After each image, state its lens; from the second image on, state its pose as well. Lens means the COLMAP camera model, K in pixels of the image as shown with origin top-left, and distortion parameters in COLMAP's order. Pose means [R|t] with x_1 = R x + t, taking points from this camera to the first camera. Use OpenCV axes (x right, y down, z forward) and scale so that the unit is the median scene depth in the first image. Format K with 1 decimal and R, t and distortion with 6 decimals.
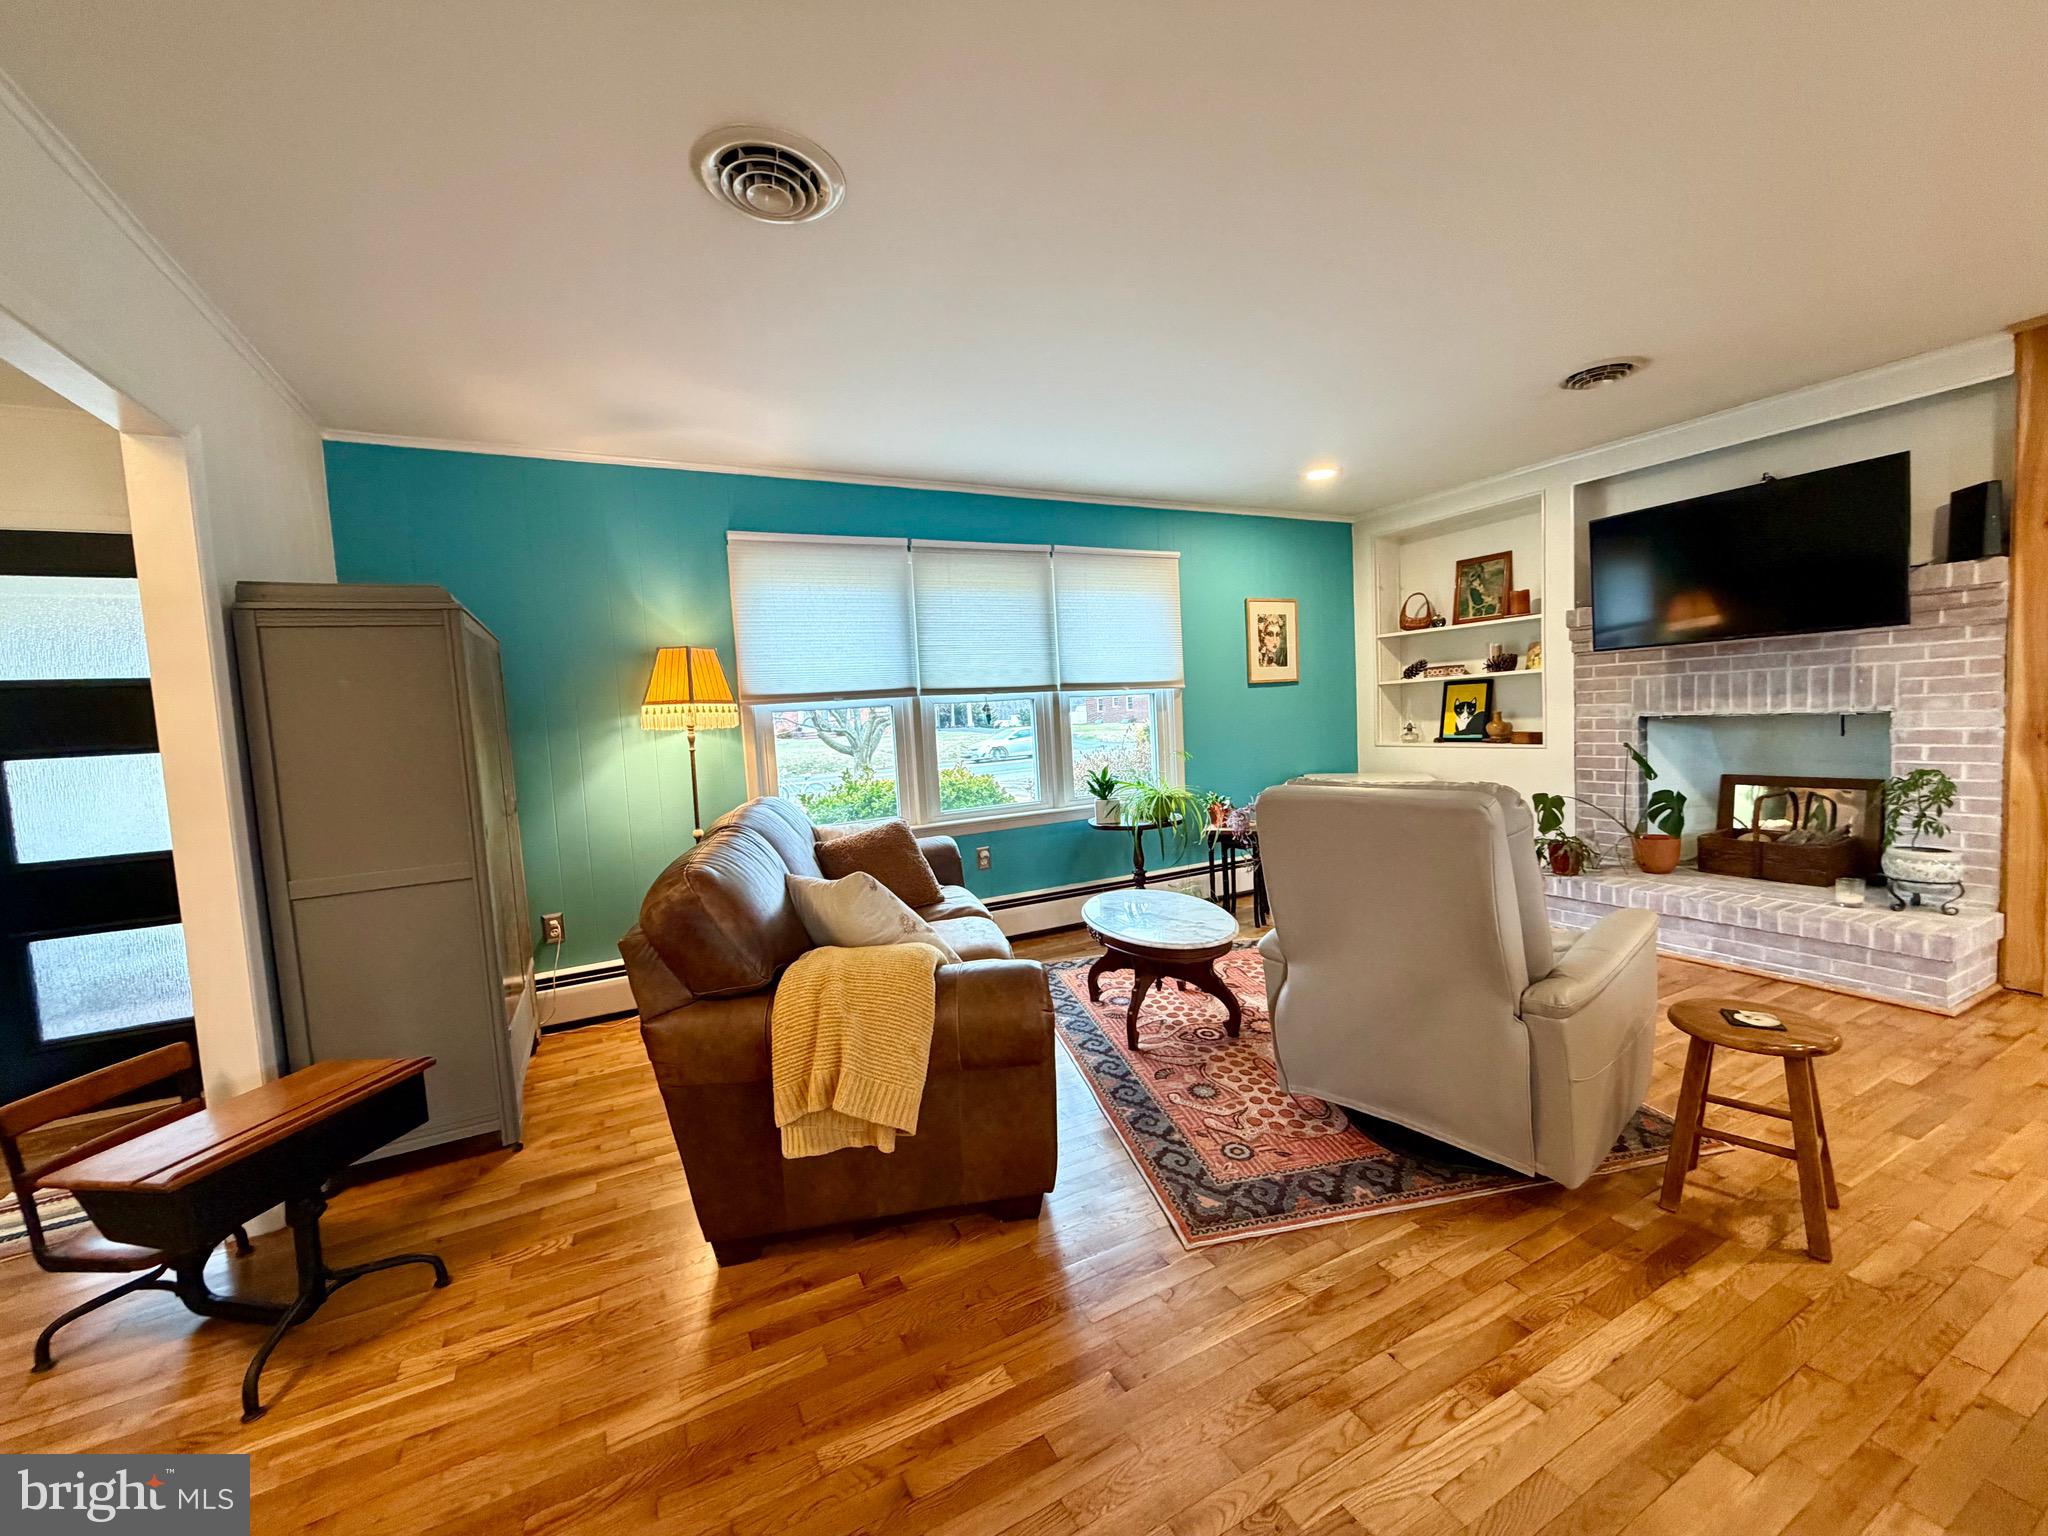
lens RADIAL K [[817.0, 0, 1018.1], [0, 817.0, 766.6], [0, 0, 1]] dist [-0.000194, 0.000290]
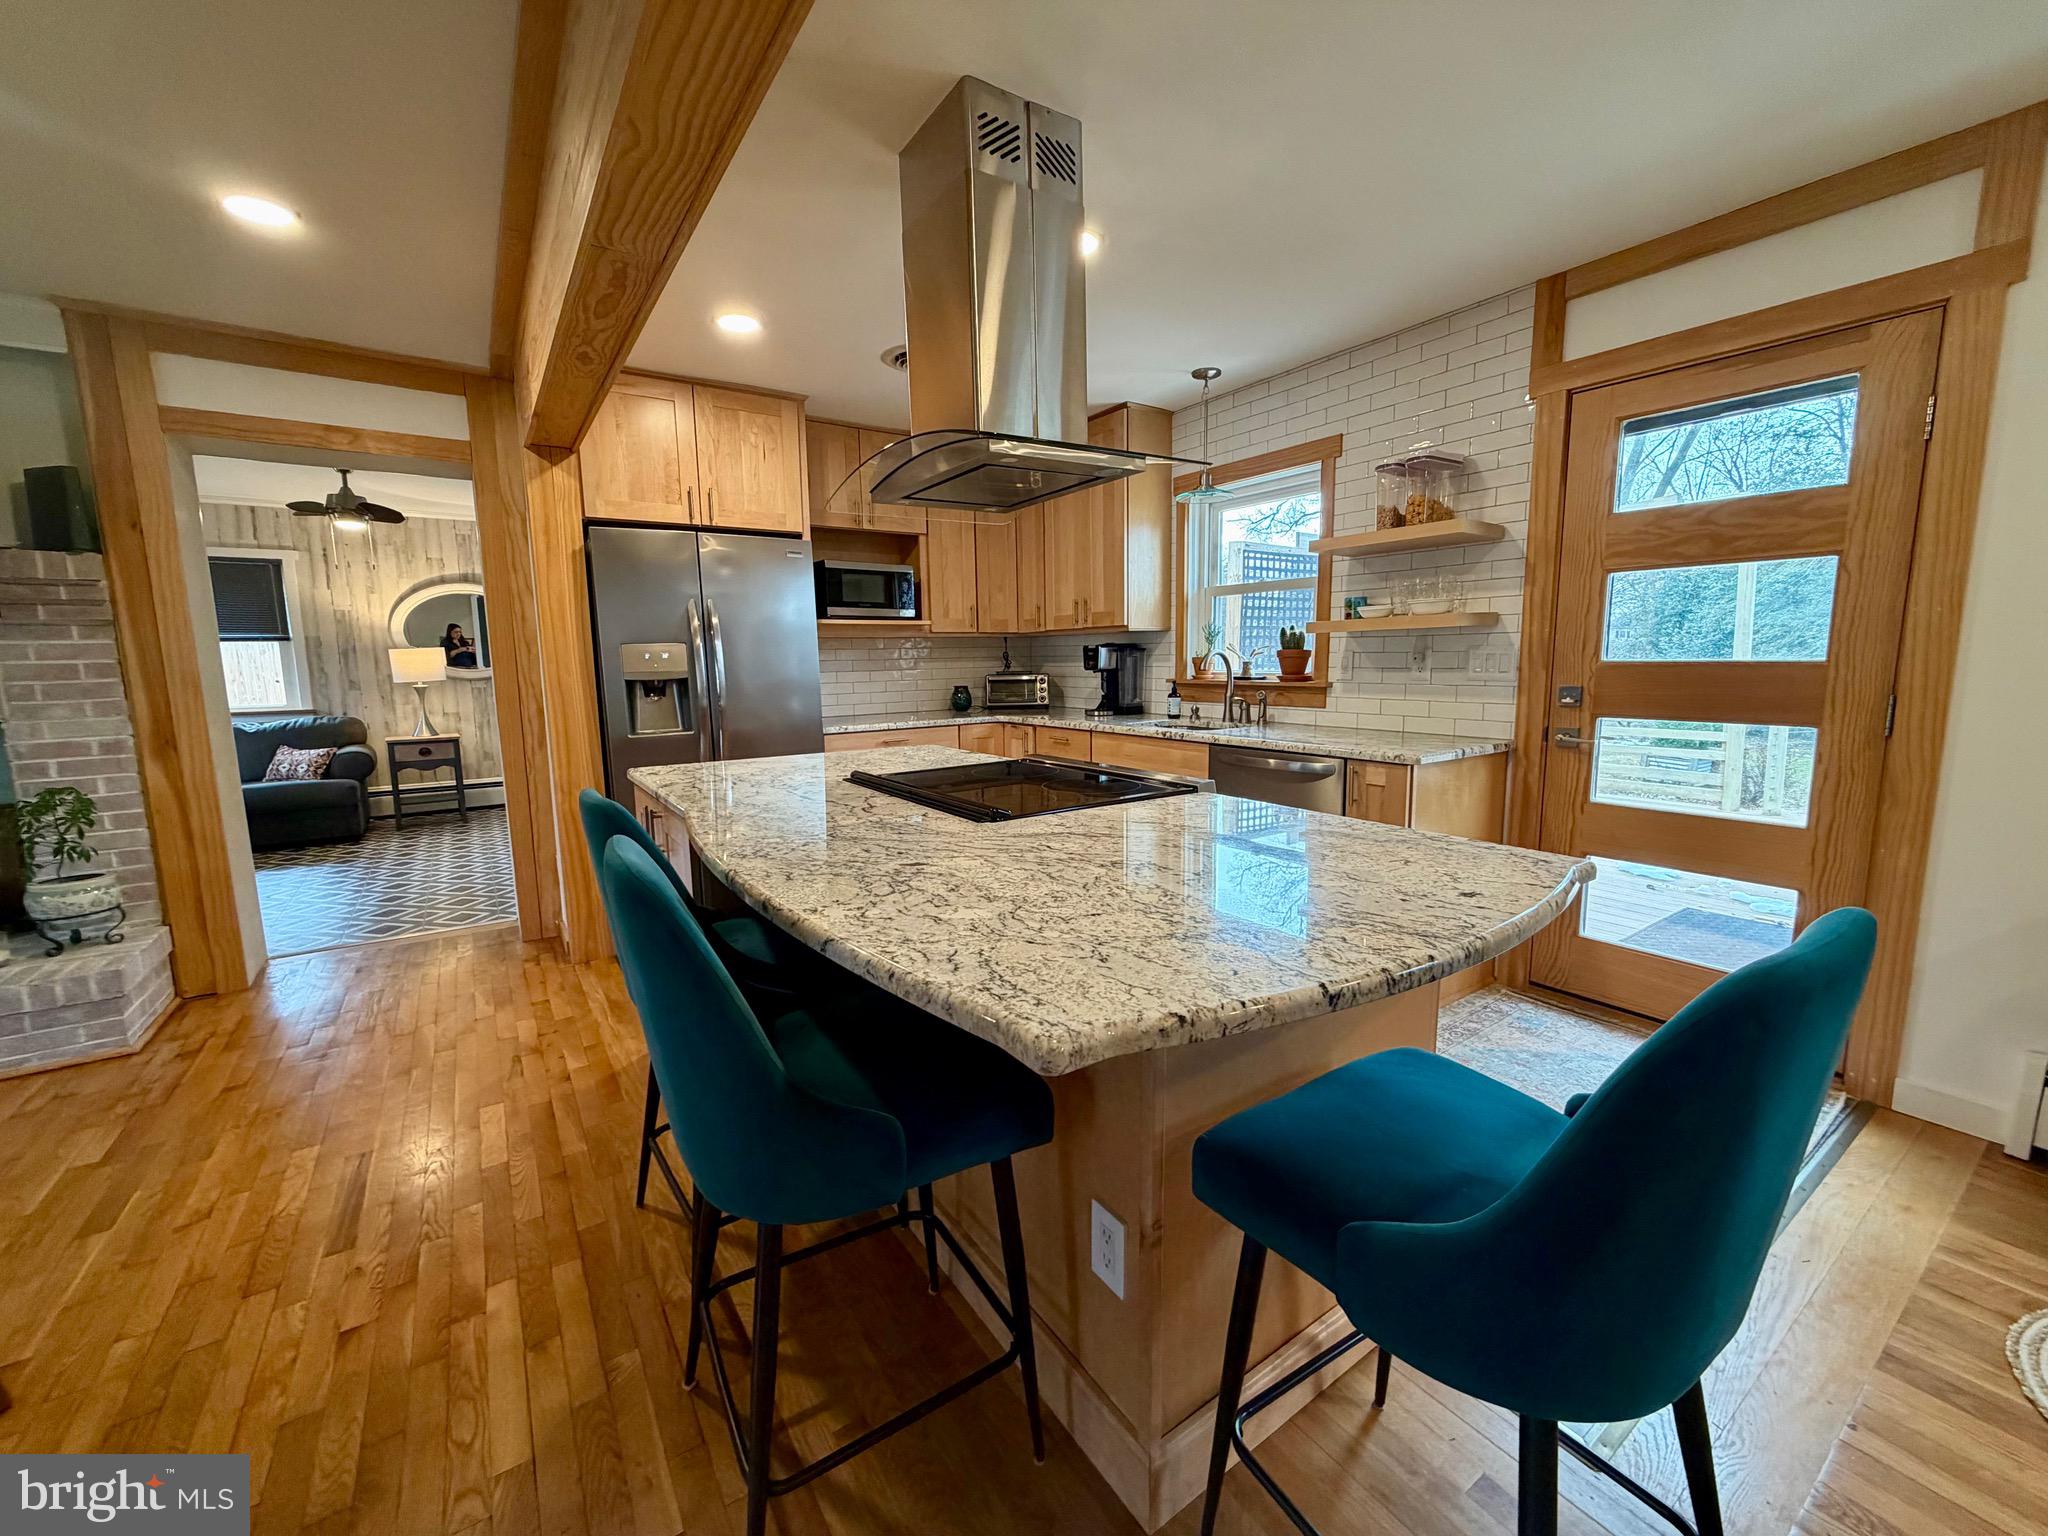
lens RADIAL K [[817.0, 0, 1018.1], [0, 817.0, 766.6], [0, 0, 1]] dist [-0.000194, 0.000290]
pose [[-0.115892, -0.080195, 0.990019, 0.135168], [0.091134, 0.991672, 0.090997, -0.004796], [-0.989072, 0.100770, -0.107618, 0.081433]]
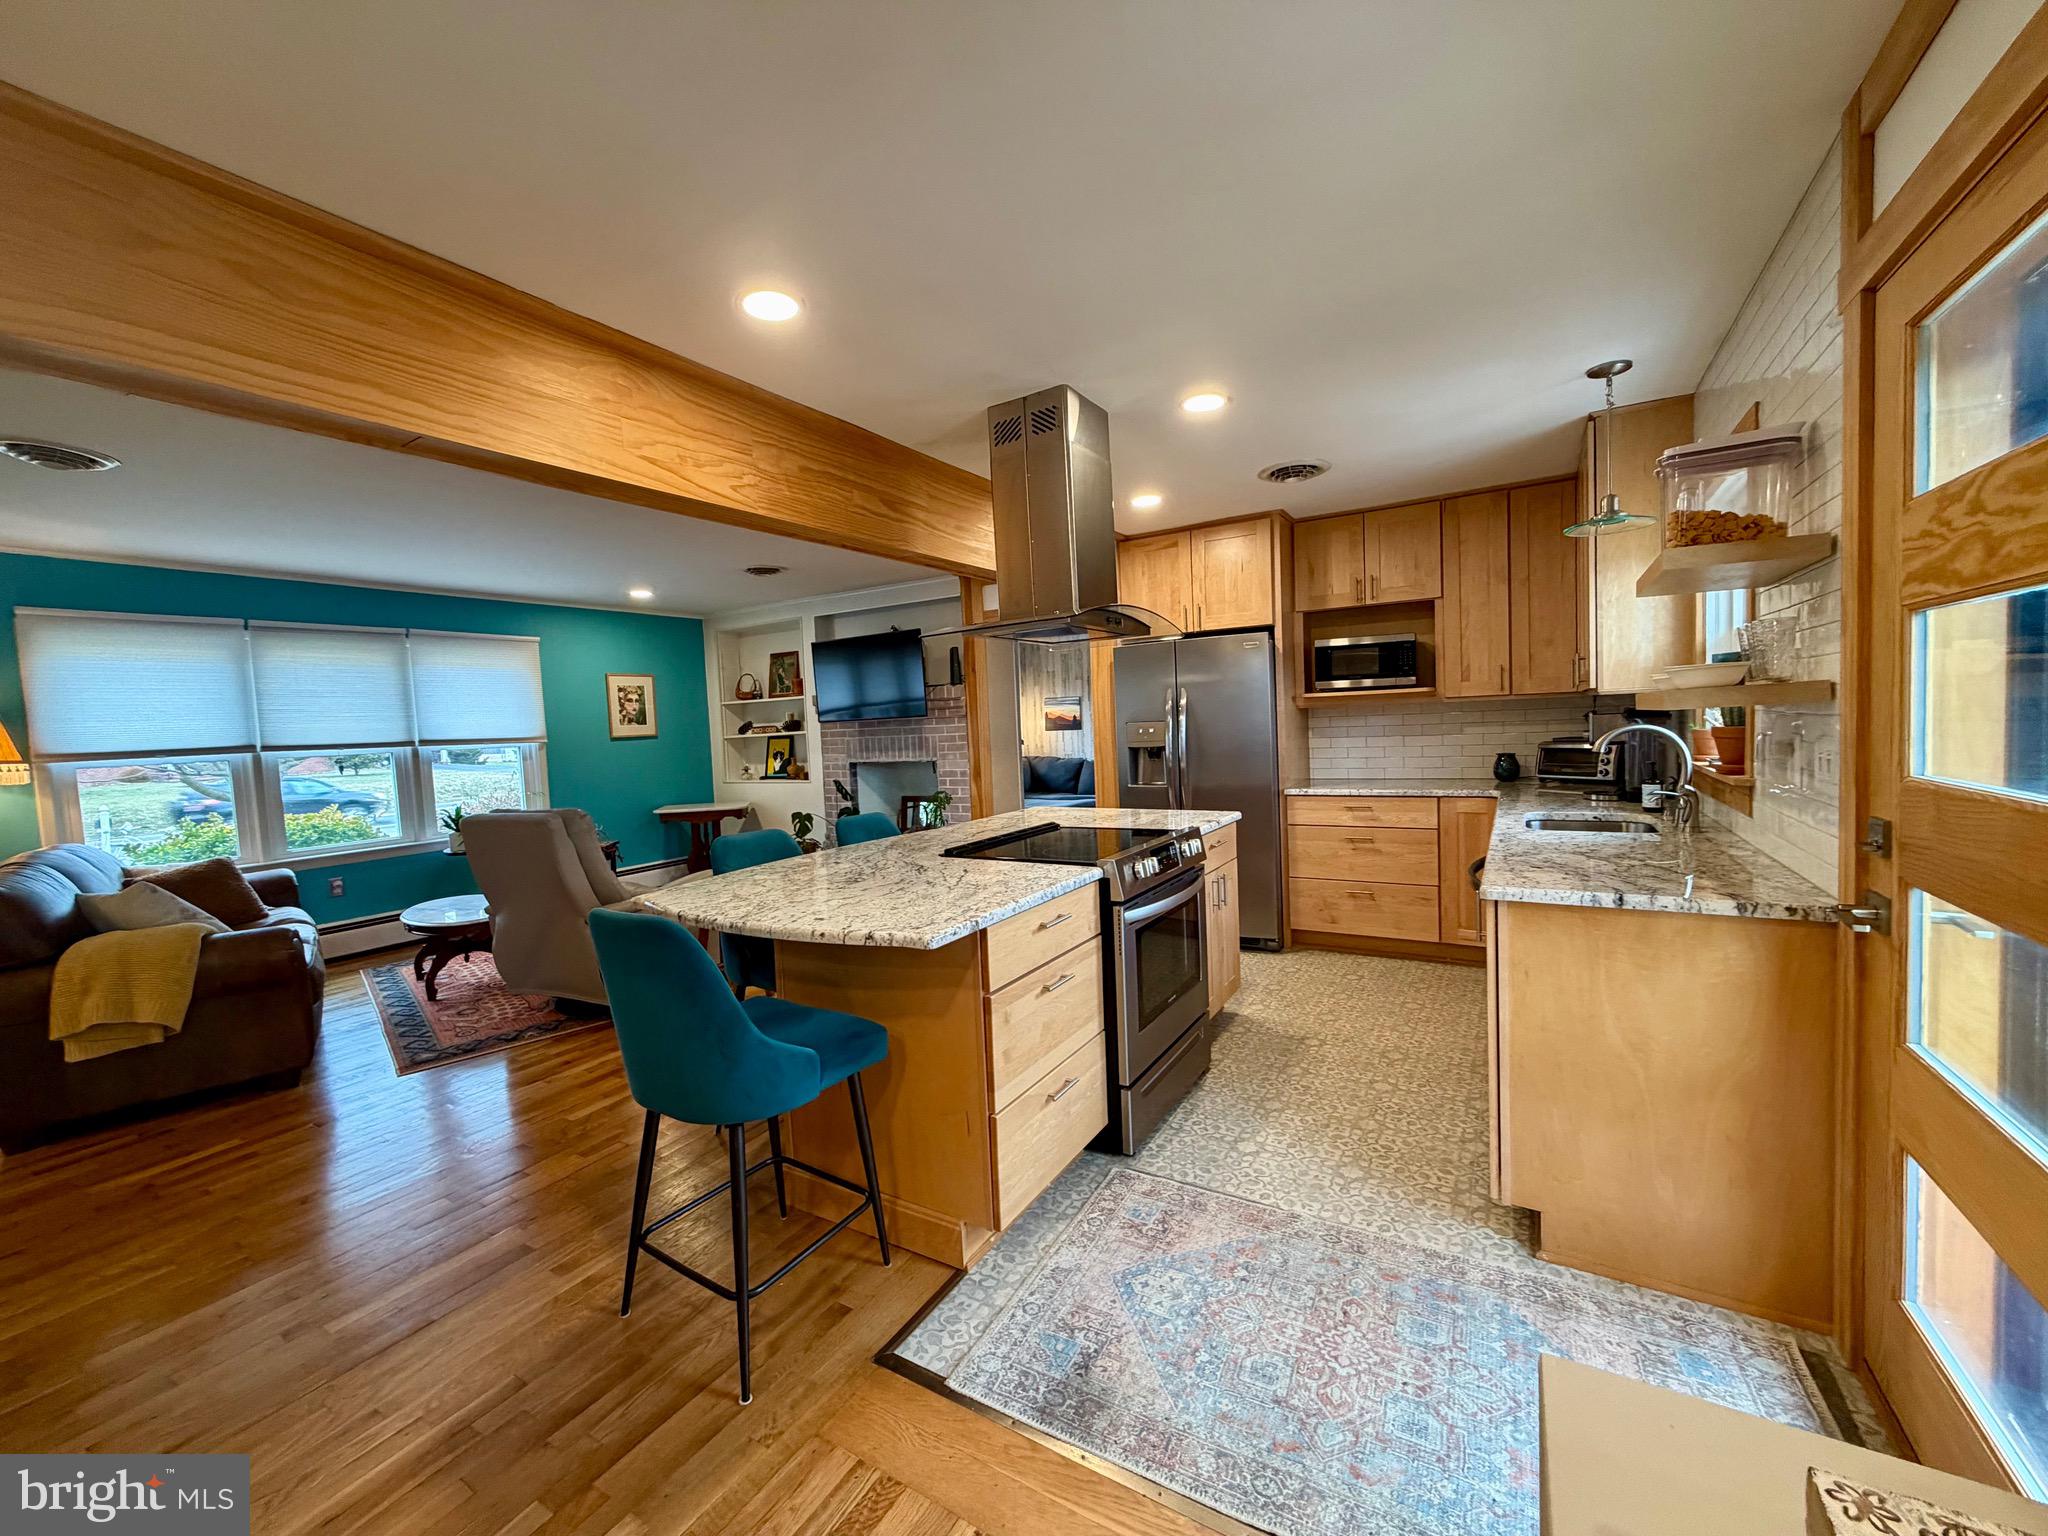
lens RADIAL K [[817.0, 0, 1018.1], [0, 817.0, 766.6], [0, 0, 1]] dist [-0.000194, 0.000290]
pose [[0.856191, -0.014217, 0.516463, 0.269039], [0.034725, 0.998944, -0.030068, 0.009854], [-0.515491, 0.043679, 0.855781, -0.741296]]
